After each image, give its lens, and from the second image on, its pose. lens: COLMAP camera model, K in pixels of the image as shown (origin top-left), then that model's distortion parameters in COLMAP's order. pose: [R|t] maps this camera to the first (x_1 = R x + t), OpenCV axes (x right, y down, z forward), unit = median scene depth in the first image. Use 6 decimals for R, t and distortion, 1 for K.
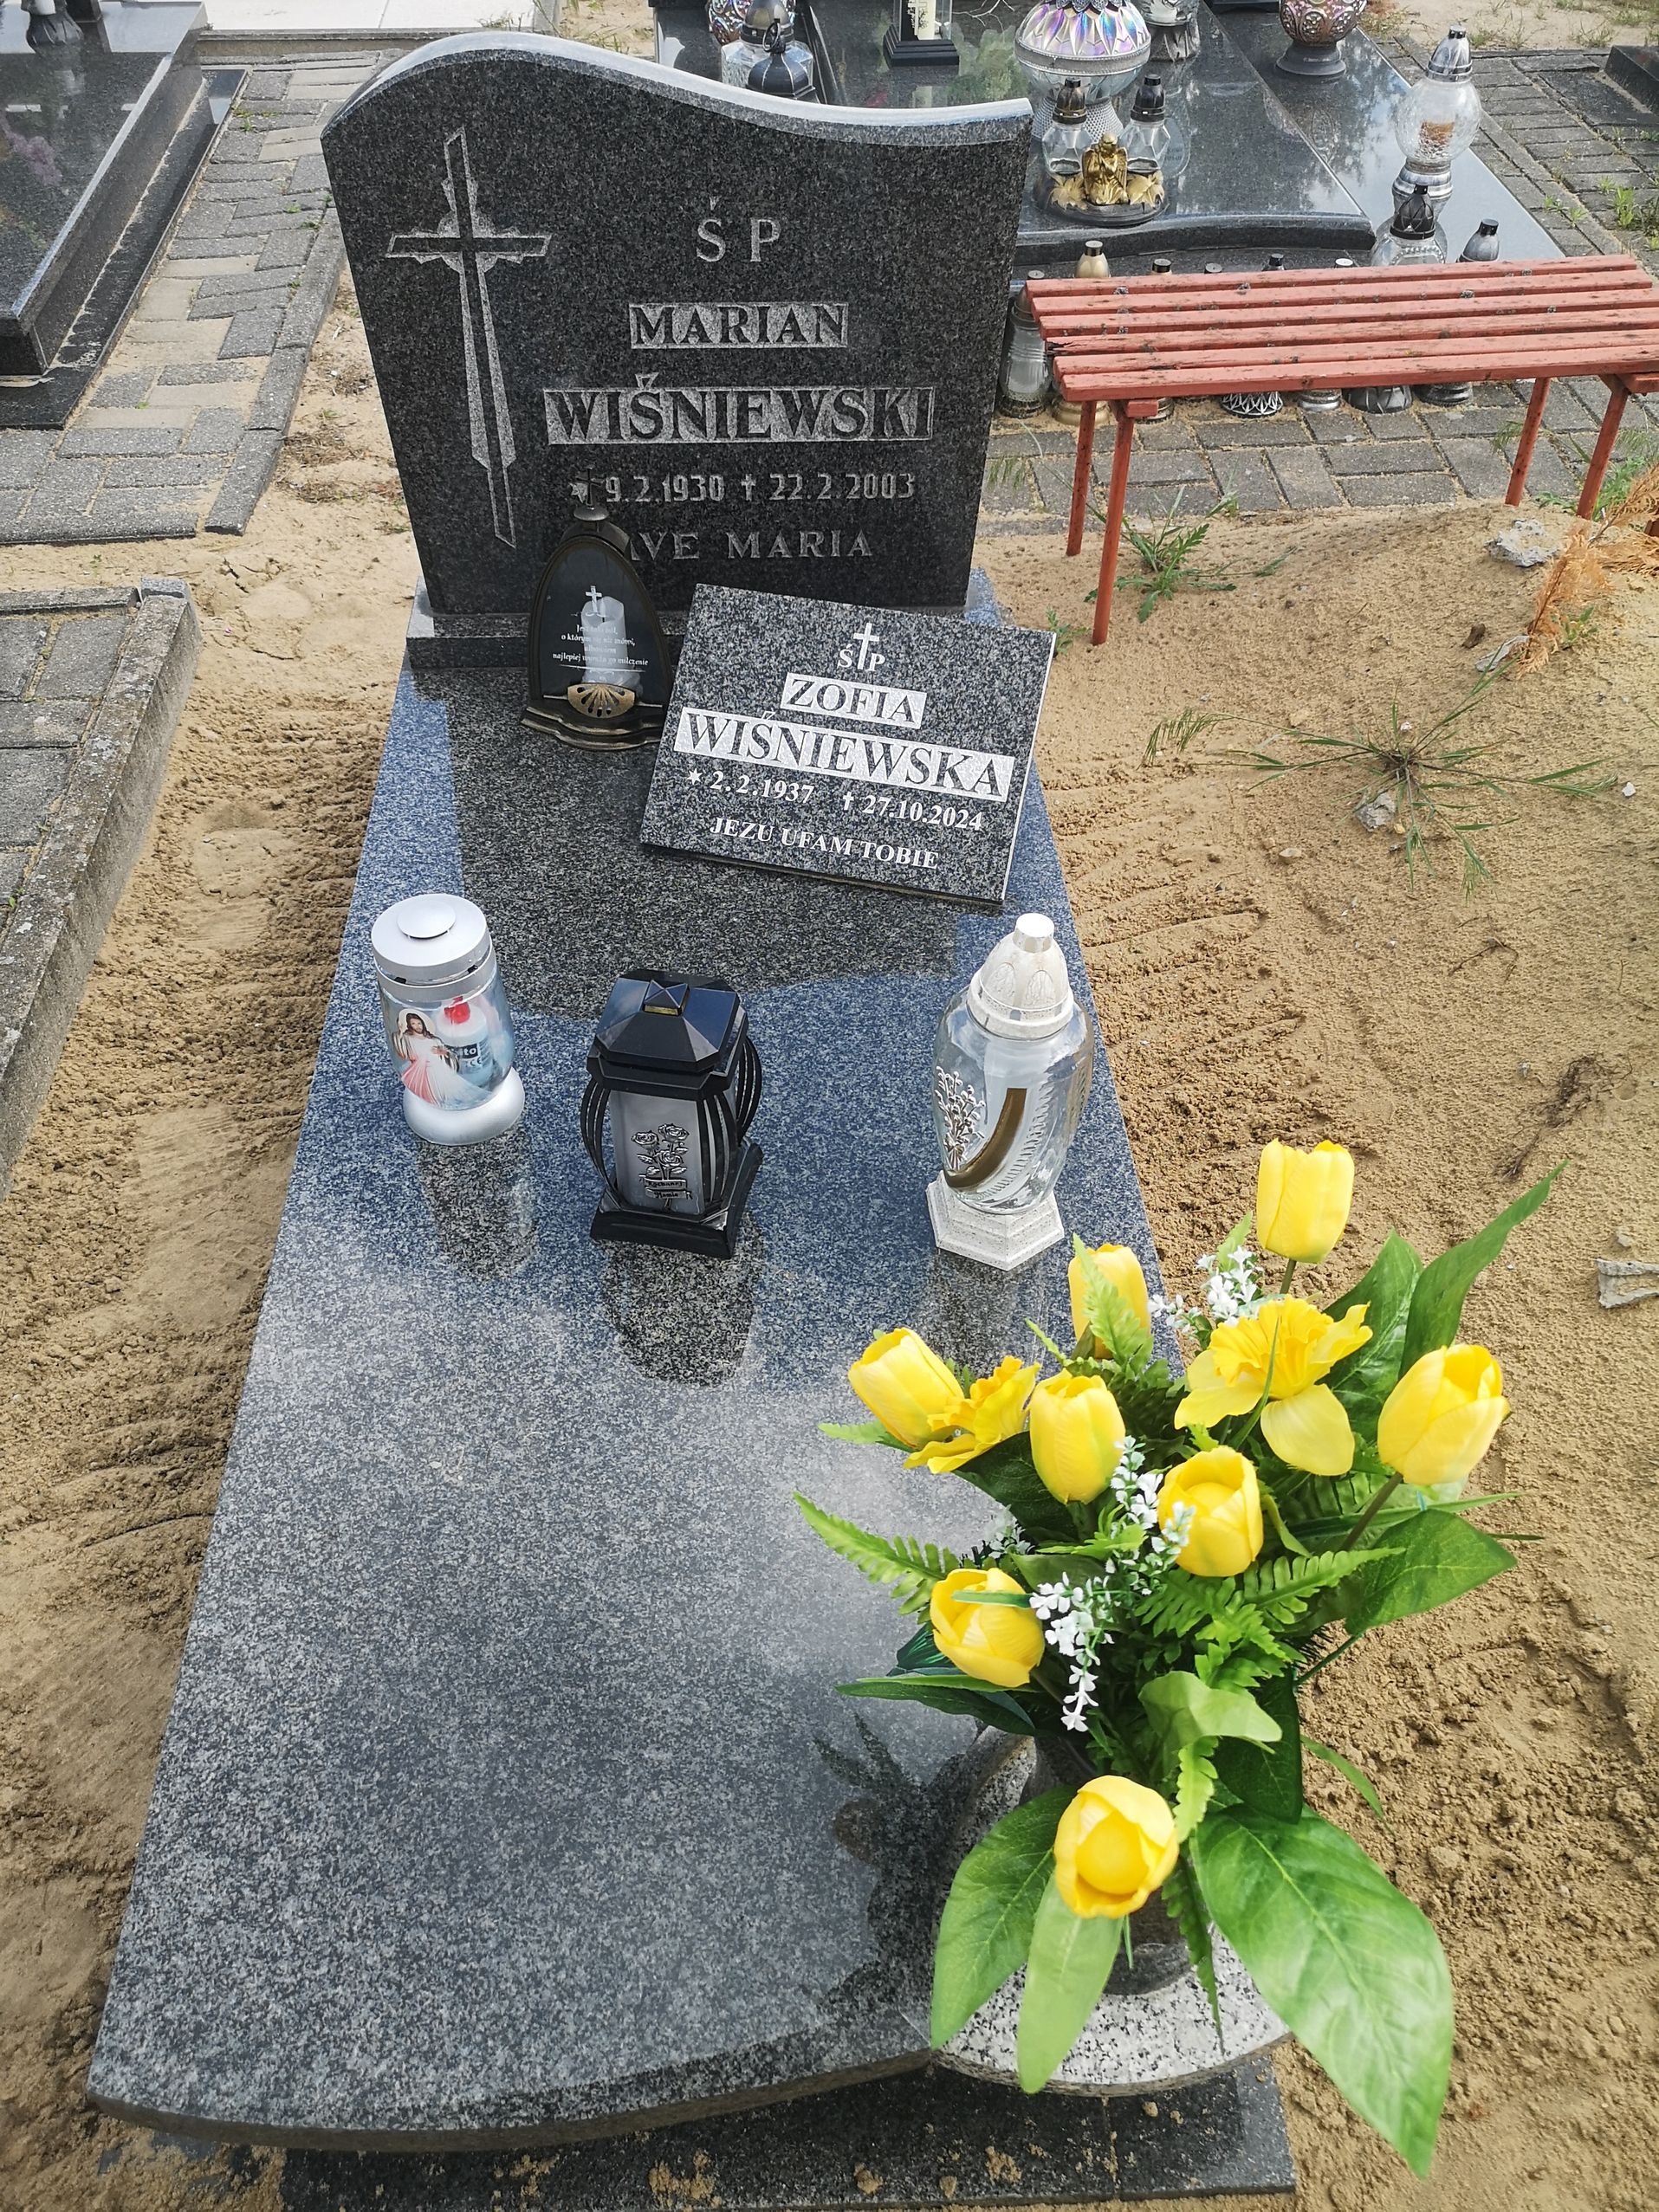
lens RADIAL K [[1703.1, 0, 828.5], [0, 1703.1, 1111.5], [0, 0, 1]] dist [0.053755, -0.061665]
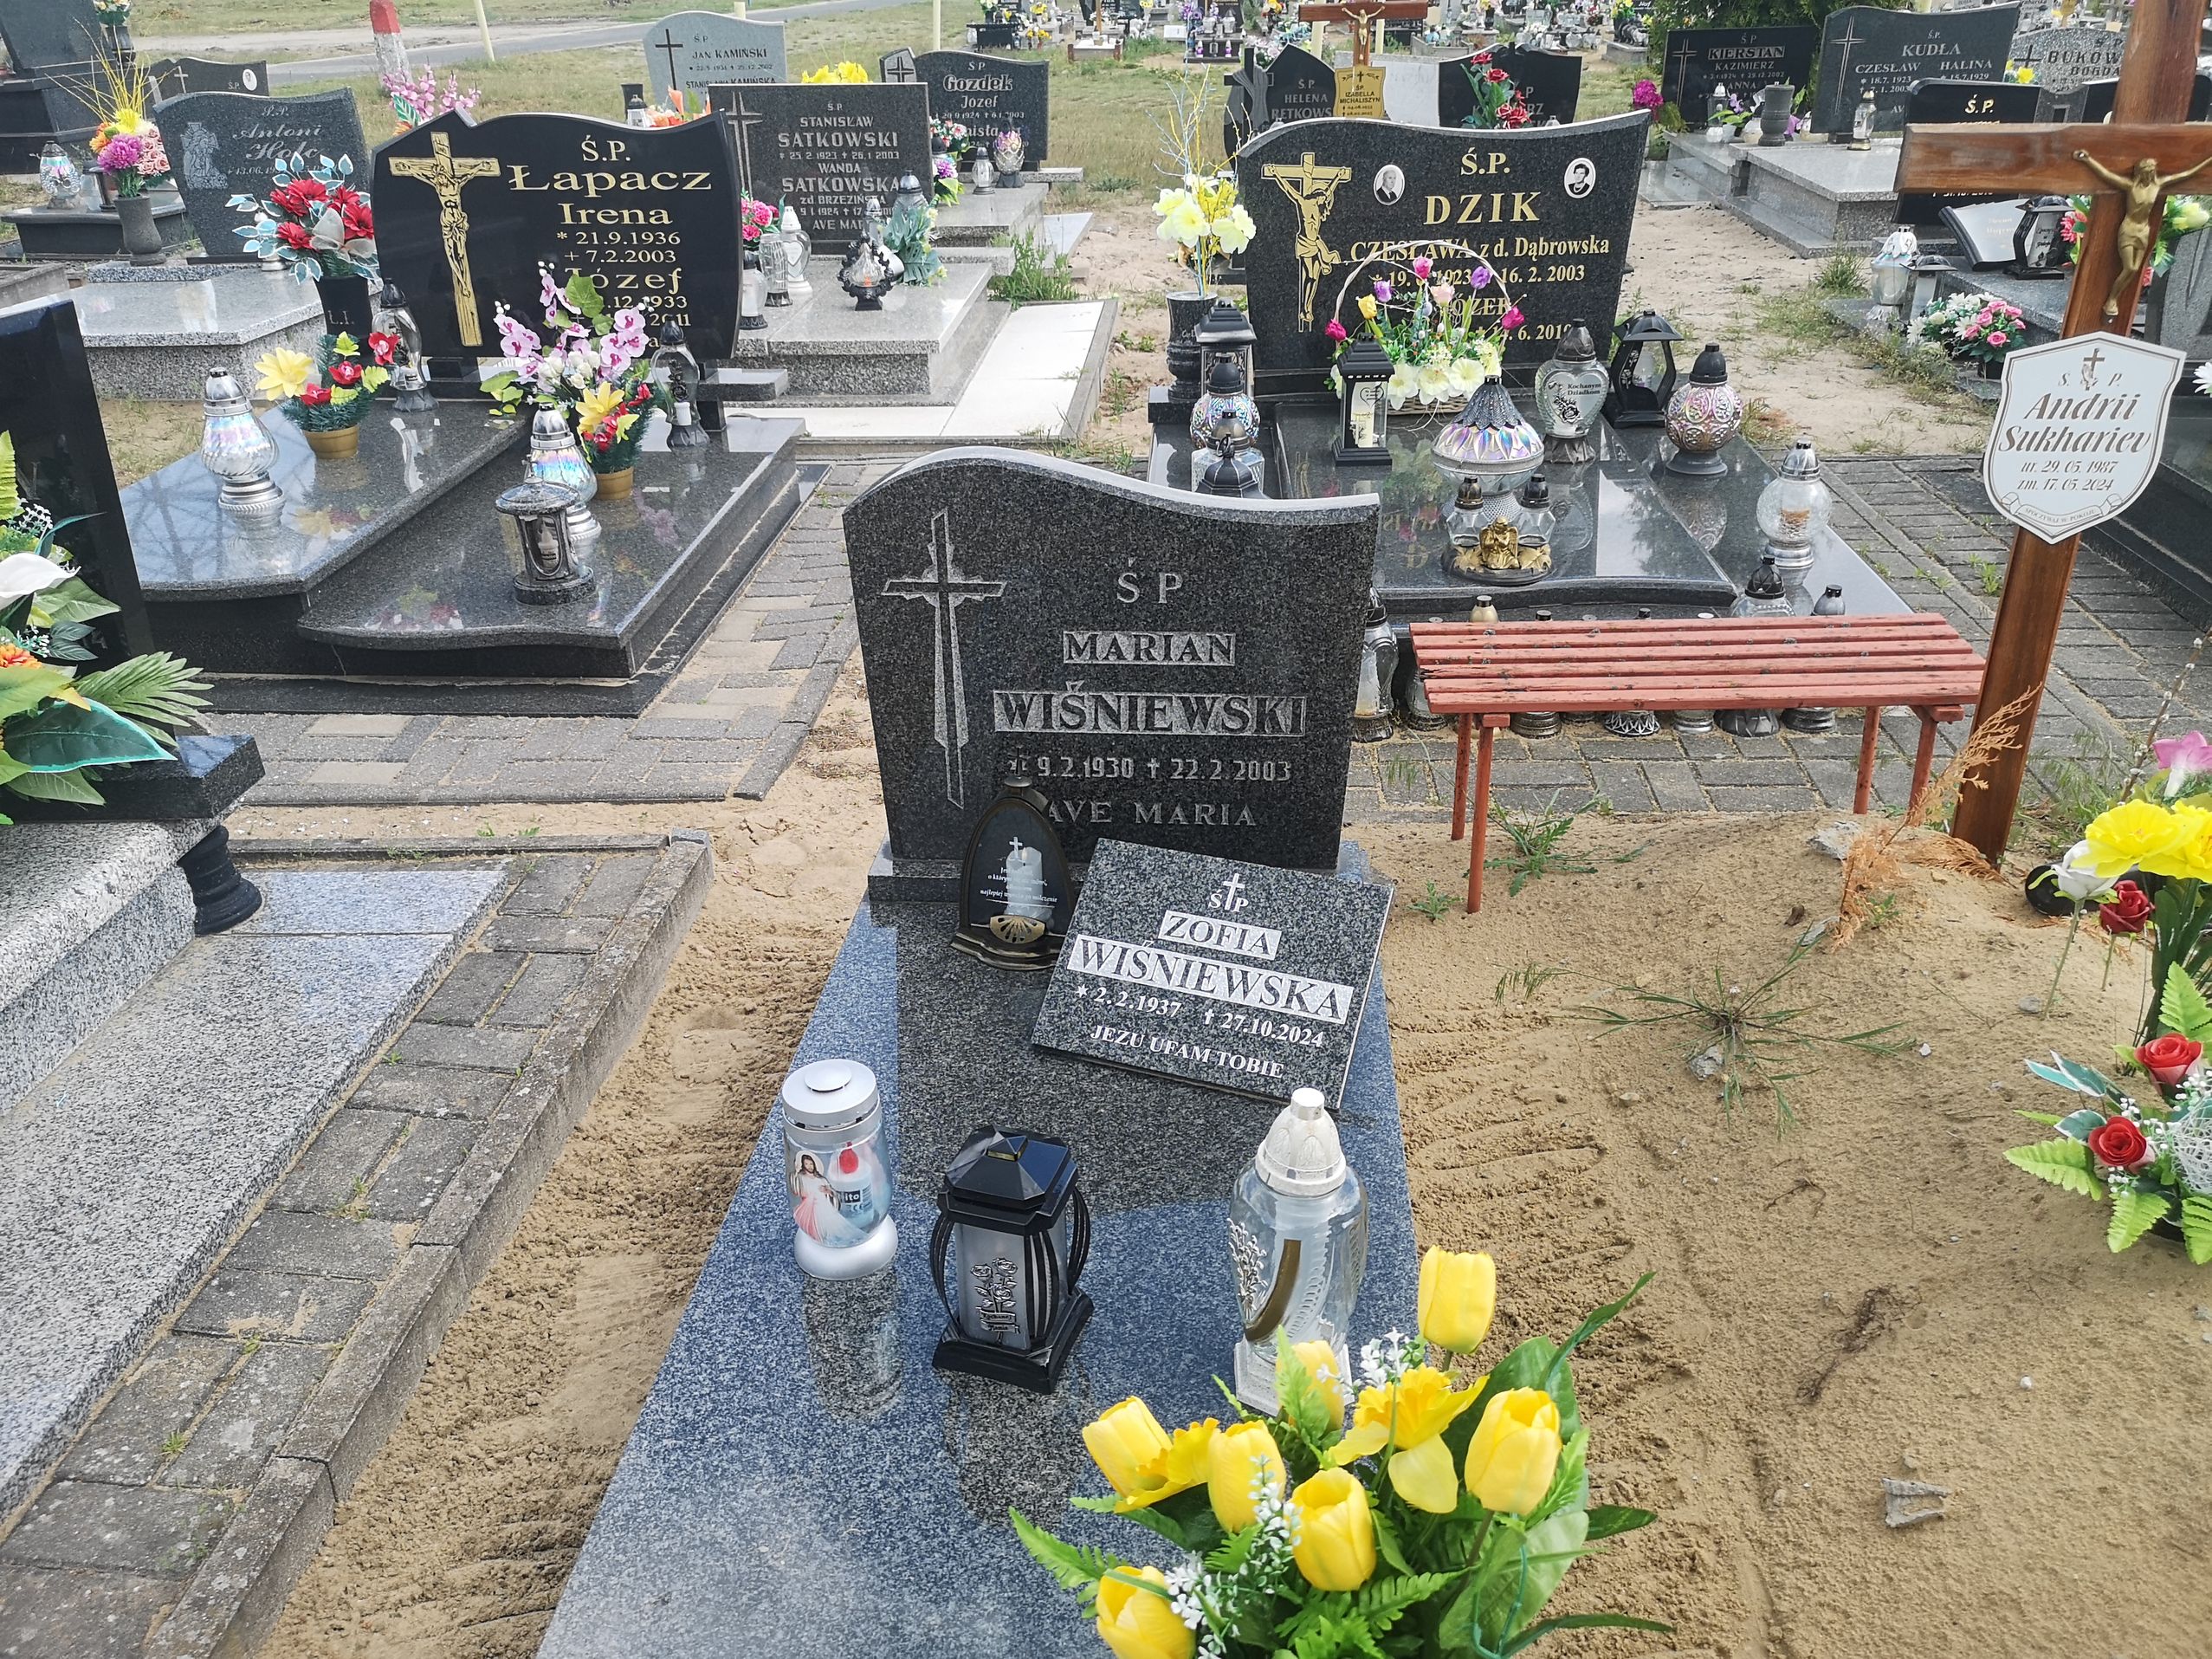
lens RADIAL K [[1703.1, 0, 1105.9], [0, 1703.1, 827.6], [0, 0, 1]] dist [0.053755, -0.061665]
pose [[0.989999, 0.036349, -0.136311, 0.090905], [-0.078930, 0.943566, -0.321641, 0.072006], [0.116927, 0.329183, 0.936999, -0.133609]]
